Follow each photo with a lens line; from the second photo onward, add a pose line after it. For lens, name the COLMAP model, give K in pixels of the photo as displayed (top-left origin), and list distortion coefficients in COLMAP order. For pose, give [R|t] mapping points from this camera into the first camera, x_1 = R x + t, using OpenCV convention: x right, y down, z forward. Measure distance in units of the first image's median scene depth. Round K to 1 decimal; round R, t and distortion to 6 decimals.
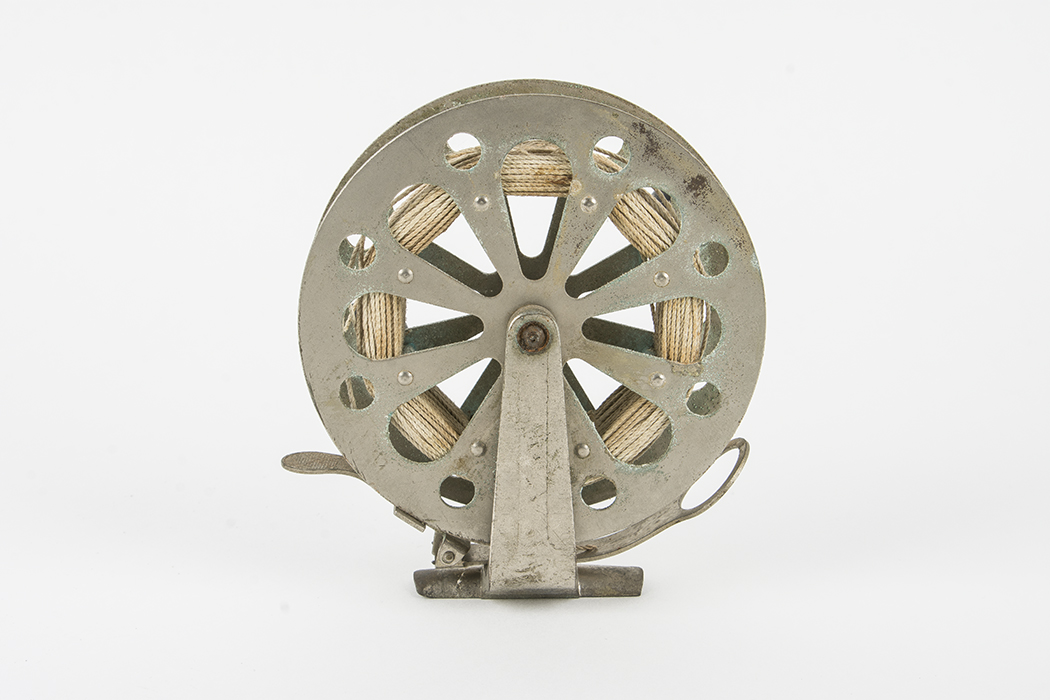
lens RADIAL K [[2032.1, 0, 525.1], [0, 2032.1, 349.3], [0, 0, 1]] dist [-0.002777, 0.000000]
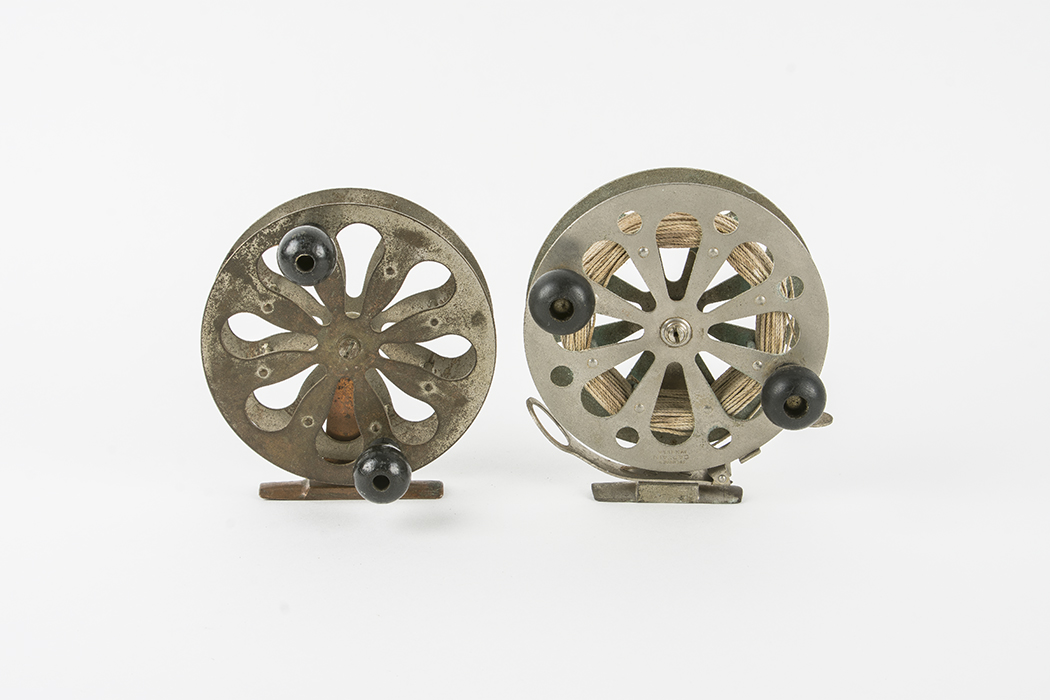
lens RADIAL K [[1862.8, 0, 537.1], [0, 1862.8, 367.4], [0, 0, 1]] dist [-0.045710, 0.000000]
pose [[0.997449, 0.000111, -0.071383, 0.000469], [0.000470, 0.999967, 0.008114, 0.005939], [0.071381, -0.008127, 0.997416, -0.396126]]
